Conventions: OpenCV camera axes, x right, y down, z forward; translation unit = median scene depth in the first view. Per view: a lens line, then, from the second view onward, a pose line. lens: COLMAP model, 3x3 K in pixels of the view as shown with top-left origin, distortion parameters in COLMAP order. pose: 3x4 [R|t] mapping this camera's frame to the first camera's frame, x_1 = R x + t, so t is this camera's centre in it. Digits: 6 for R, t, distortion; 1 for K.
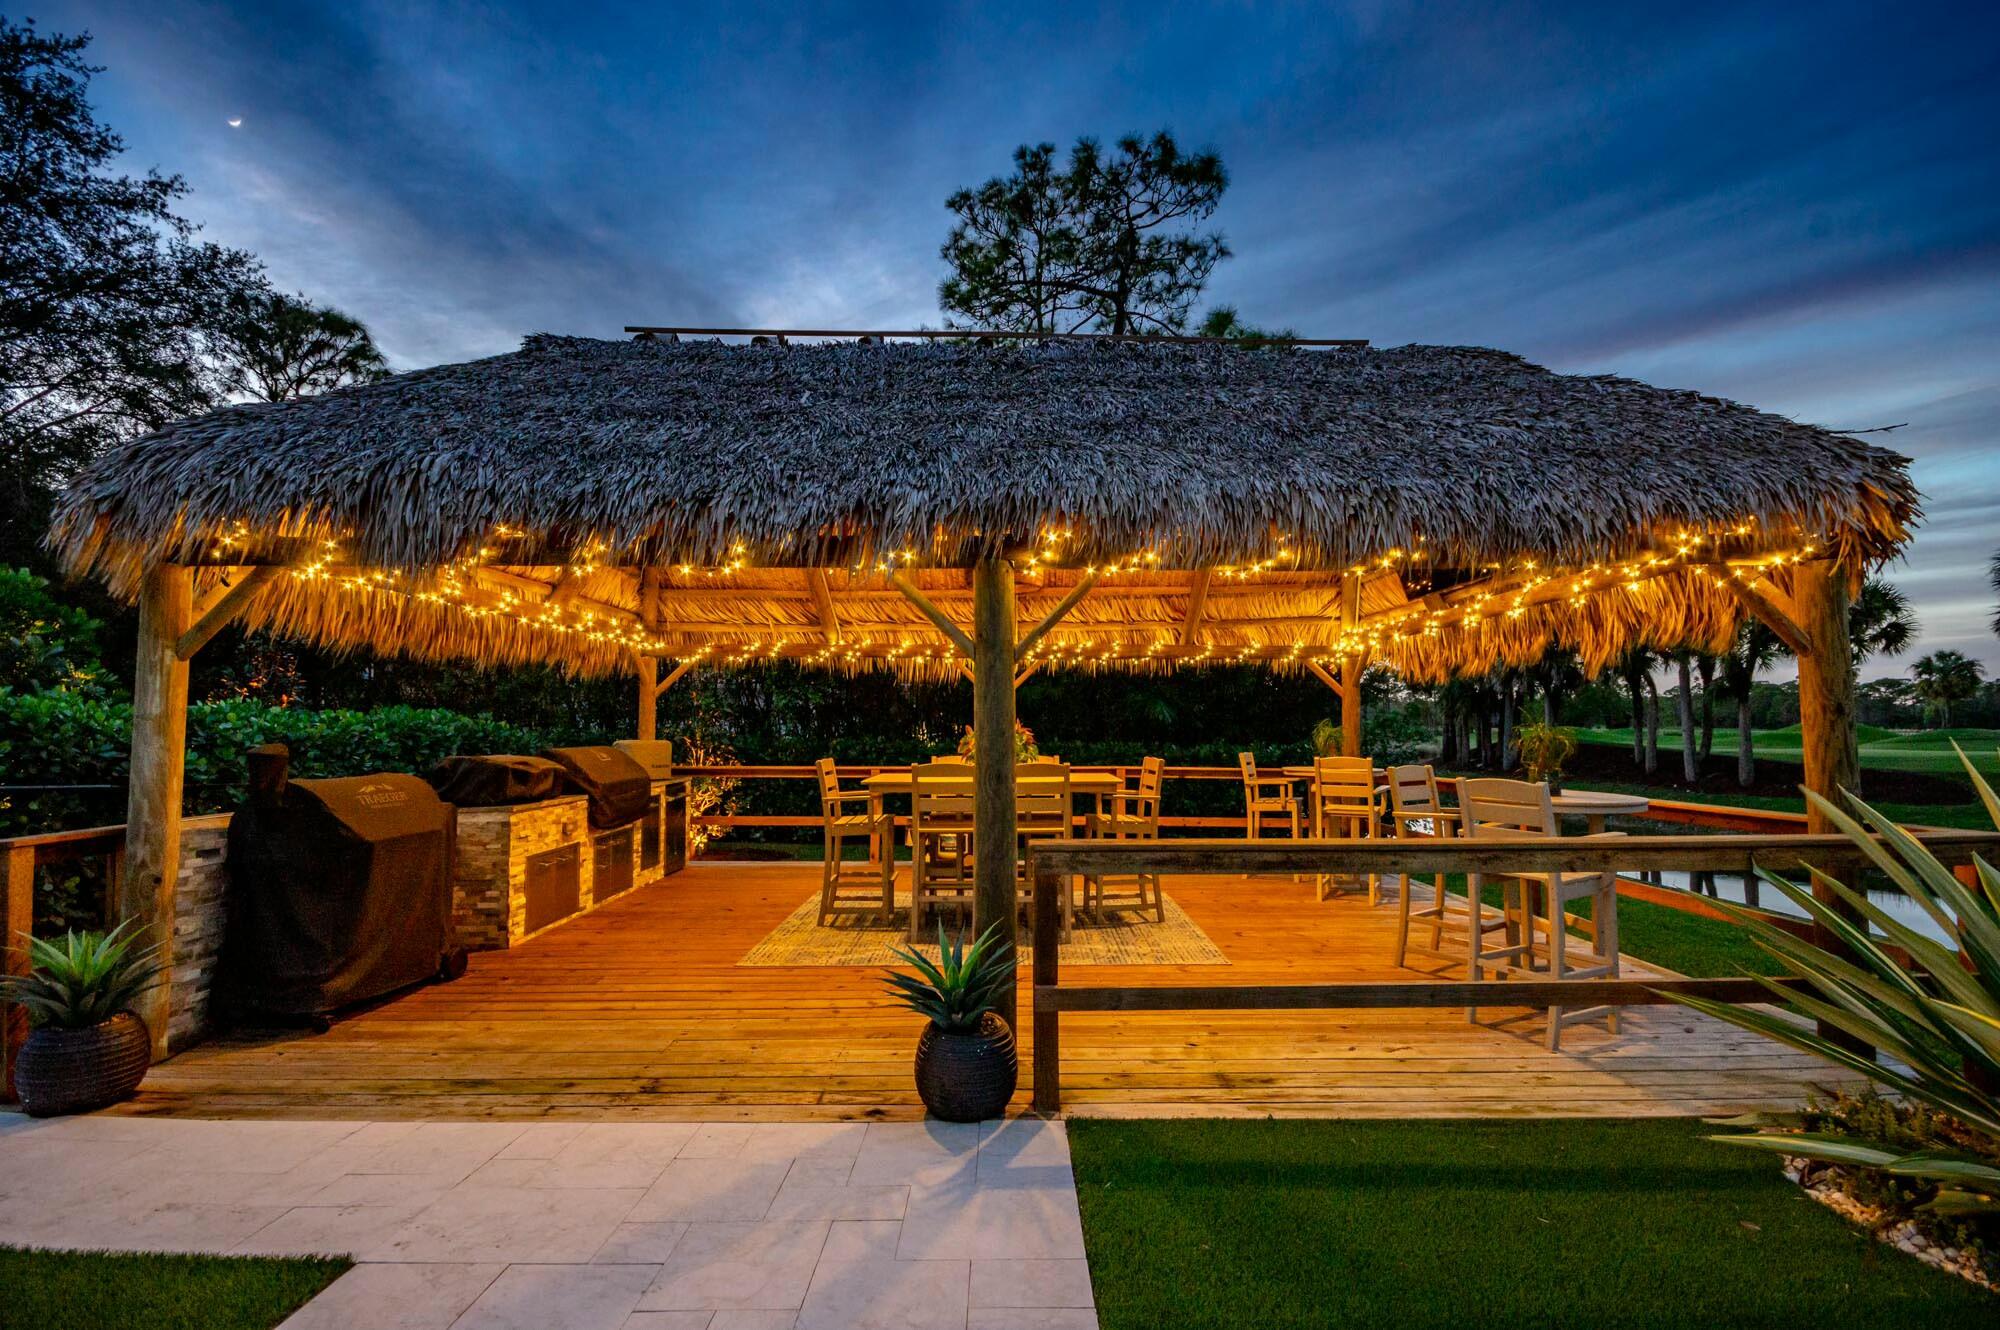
lens RADIAL K [[852.3, 0, 1010.5], [0, 852.3, 700.6], [0, 0, 1]] dist [0.000257, -0.000026]
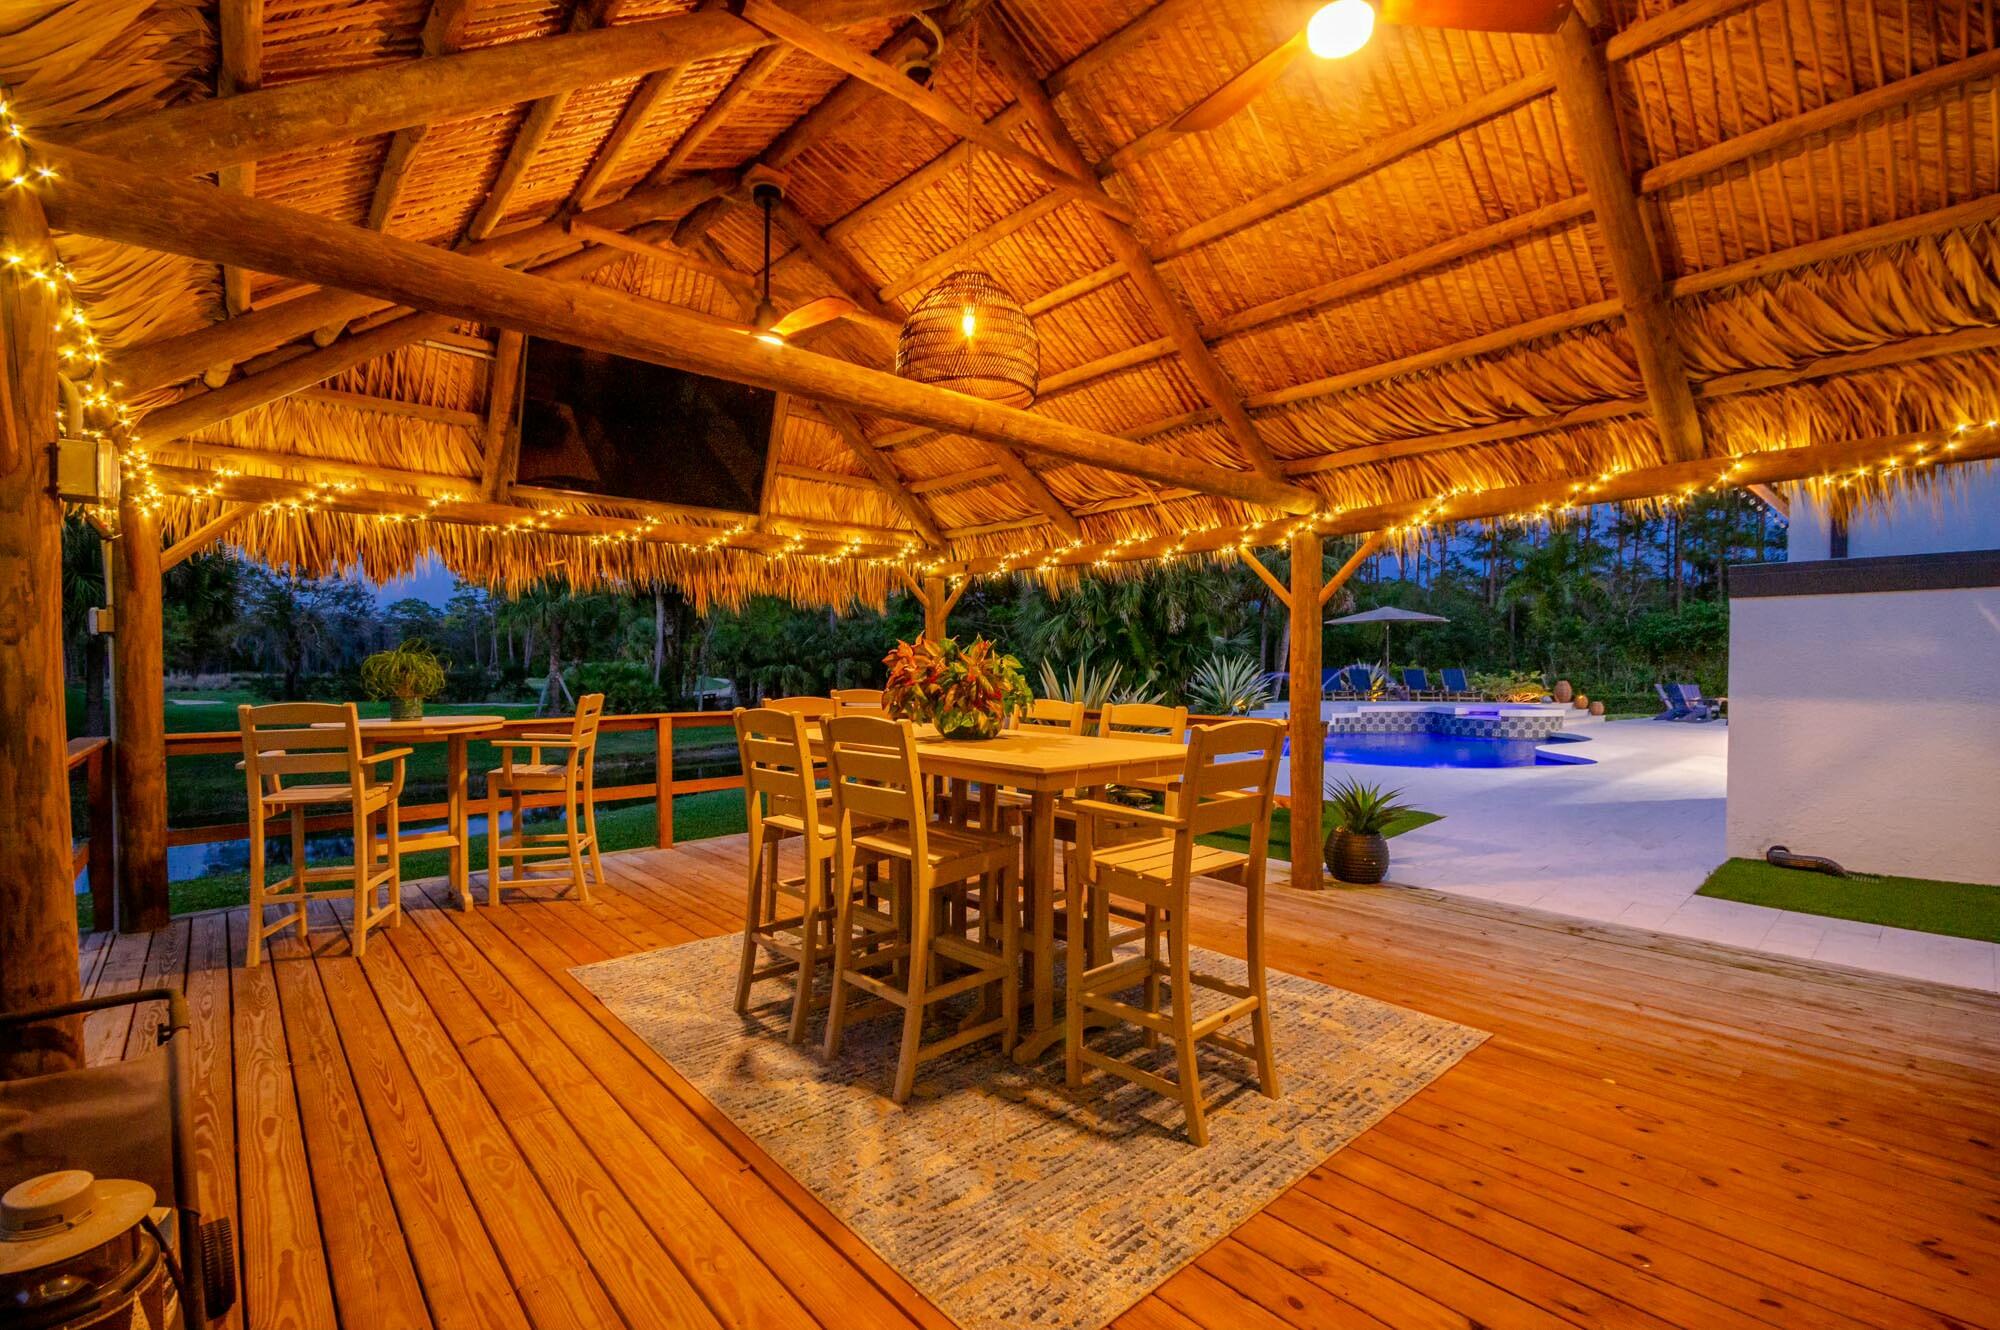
lens RADIAL K [[875.6, 0, 1000.0], [0, 875.6, 665.0], [0, 0, 1]] dist [0.029323, -0.017578]
pose [[-0.666413, -0.000280, 0.745583, -0.324167], [-0.027078, 0.999349, -0.023827, 0.038467], [-0.745091, -0.036067, -0.665987, 0.985265]]
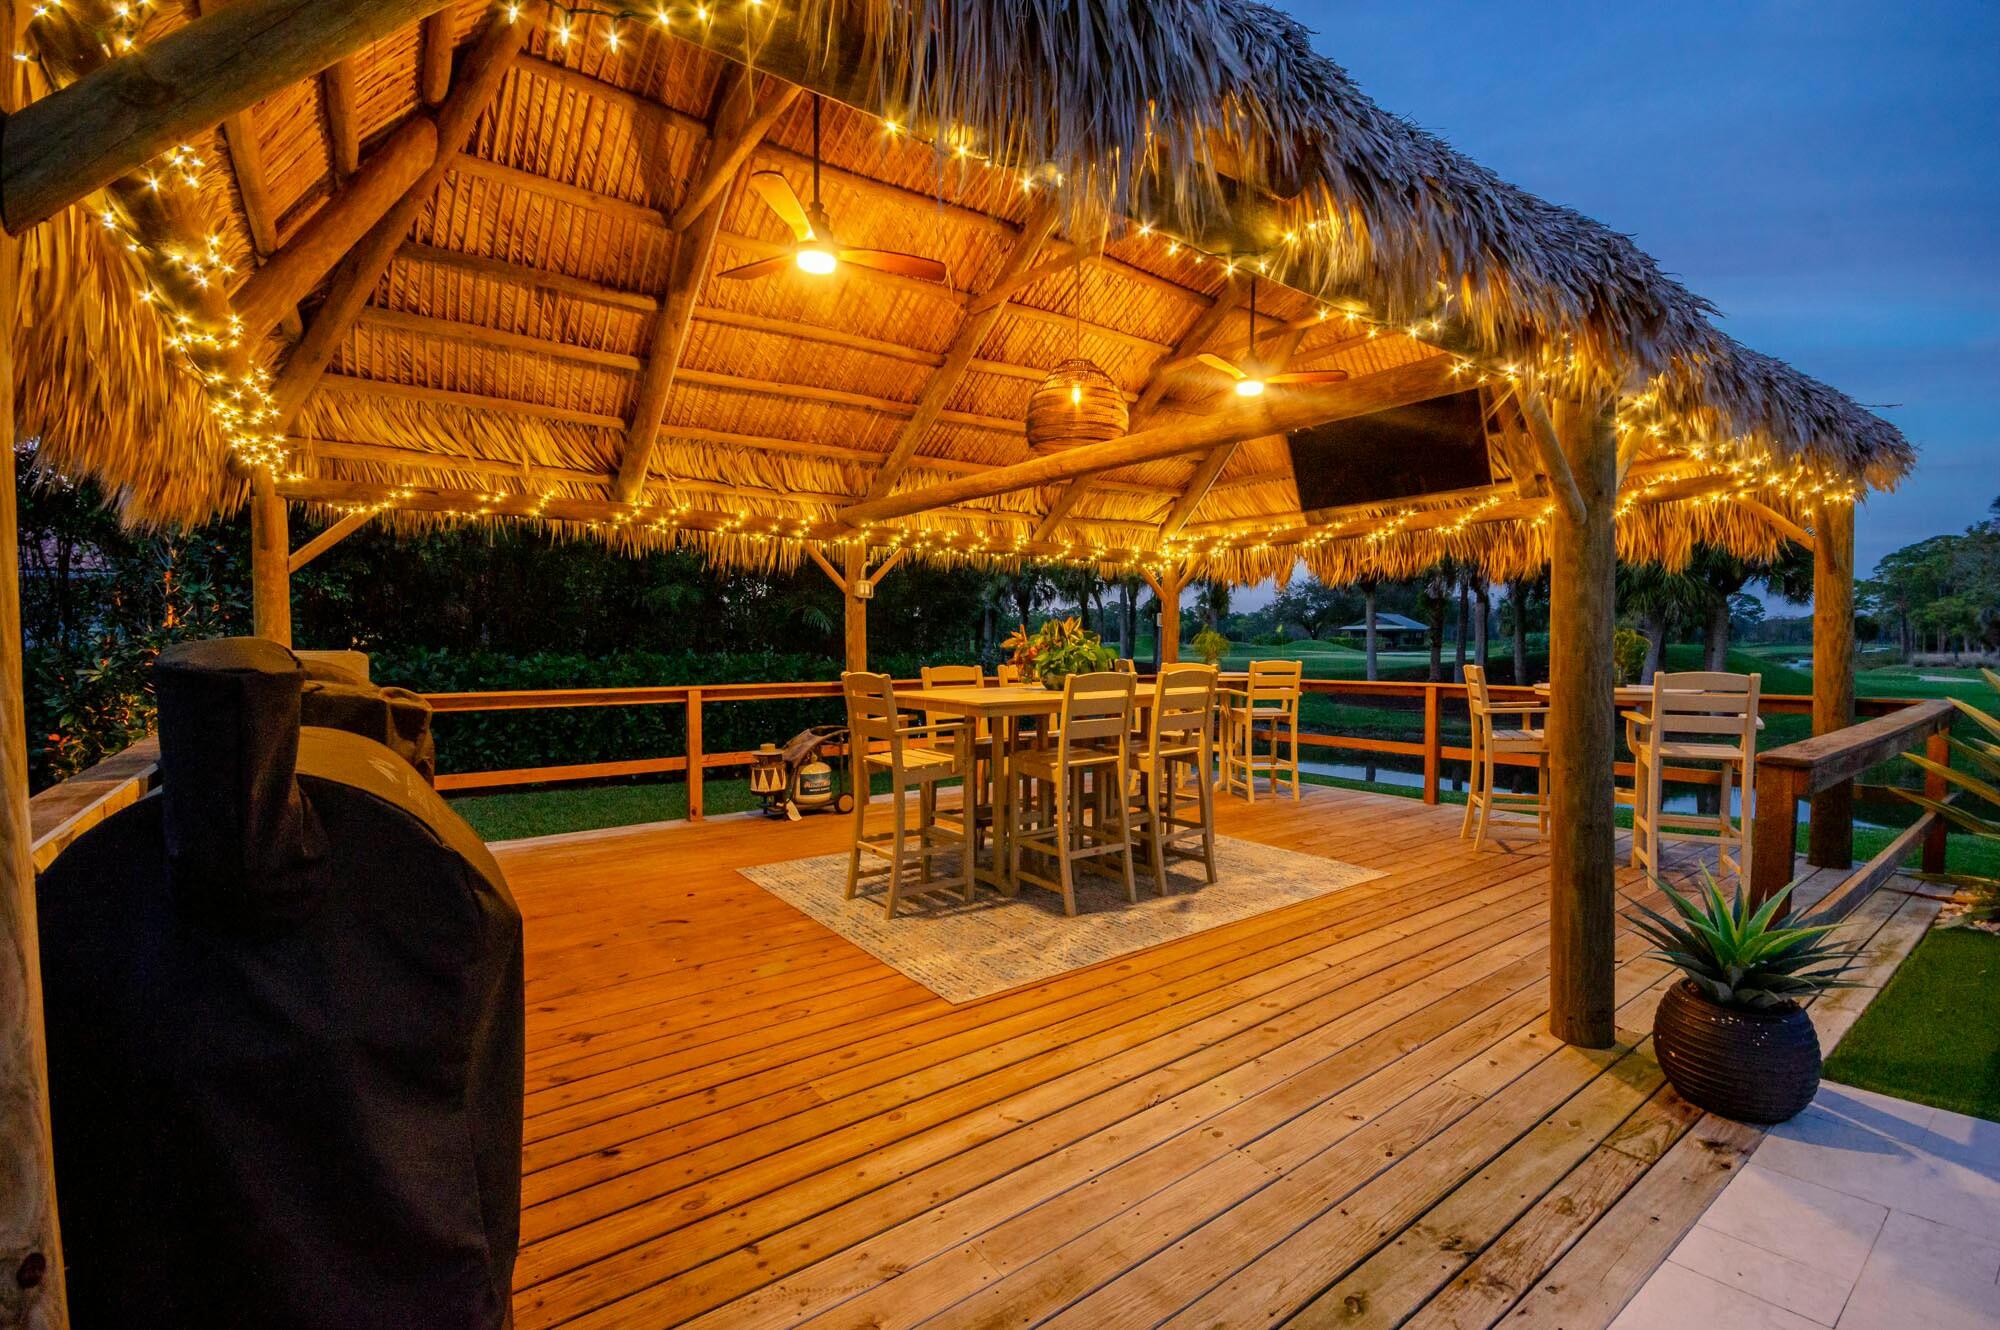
lens RADIAL K [[862.0, 0, 1000.0], [0, 862.0, 665.0], [0, 0, 1]] dist [0.019561, -0.016477]
pose [[0.808464, -0.016041, 0.588328, -0.380418], [-0.018894, 0.998406, 0.053185, 0.017794], [-0.588243, -0.054114, 0.806872, 0.280119]]
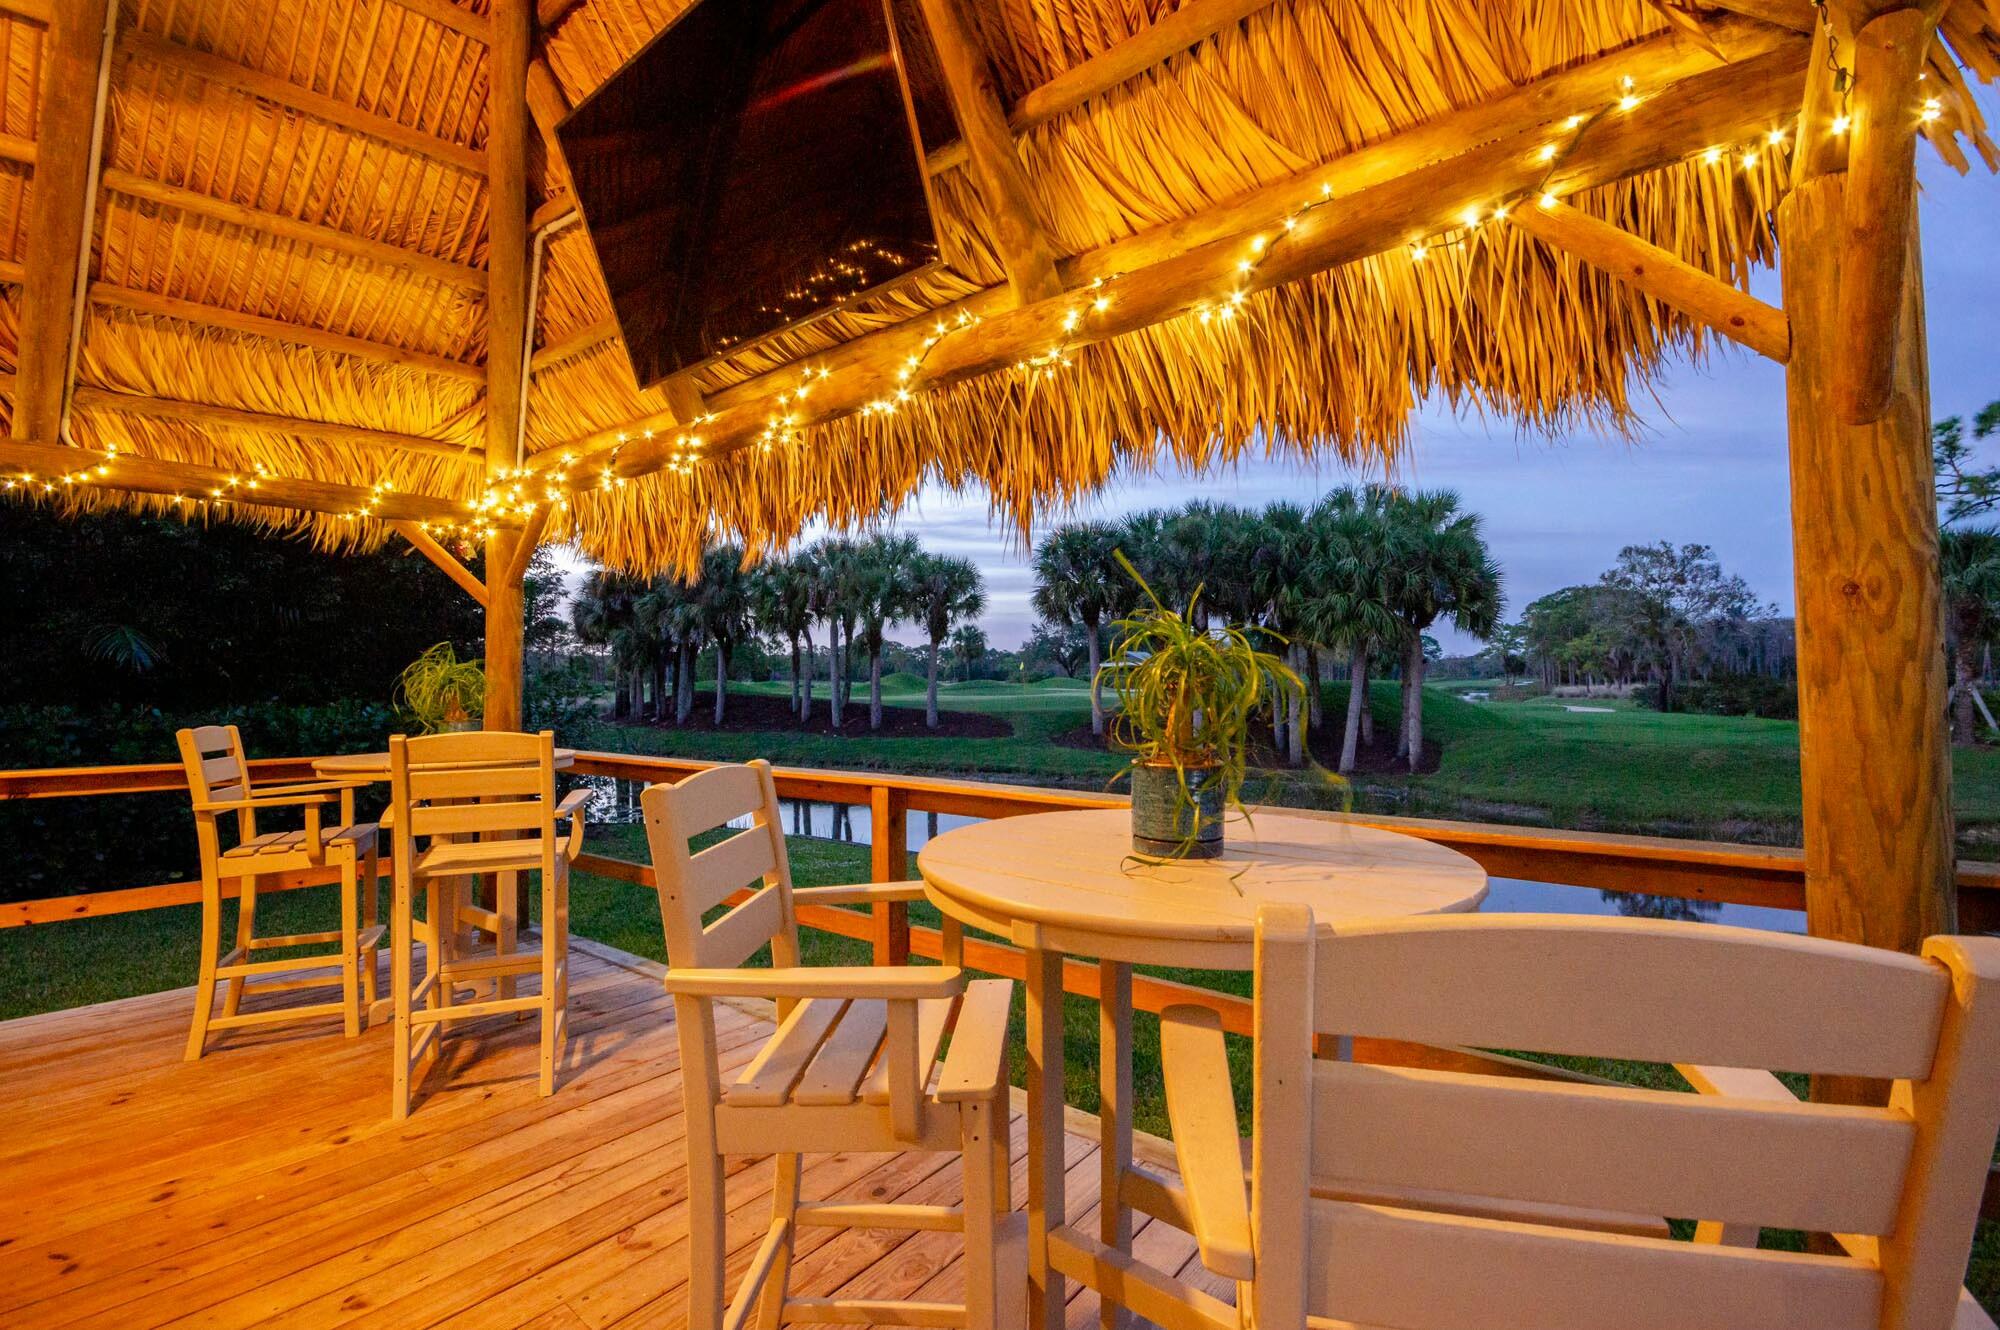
lens RADIAL K [[875.6, 0, 1000.0], [0, 875.6, 665.0], [0, 0, 1]] dist [0.029323, -0.017578]
pose [[0.631824, 0.008726, 0.775063, 0.179200], [-0.018040, 0.999831, 0.003450, 0.022399], [-0.774902, -0.016162, 0.631875, 0.440385]]
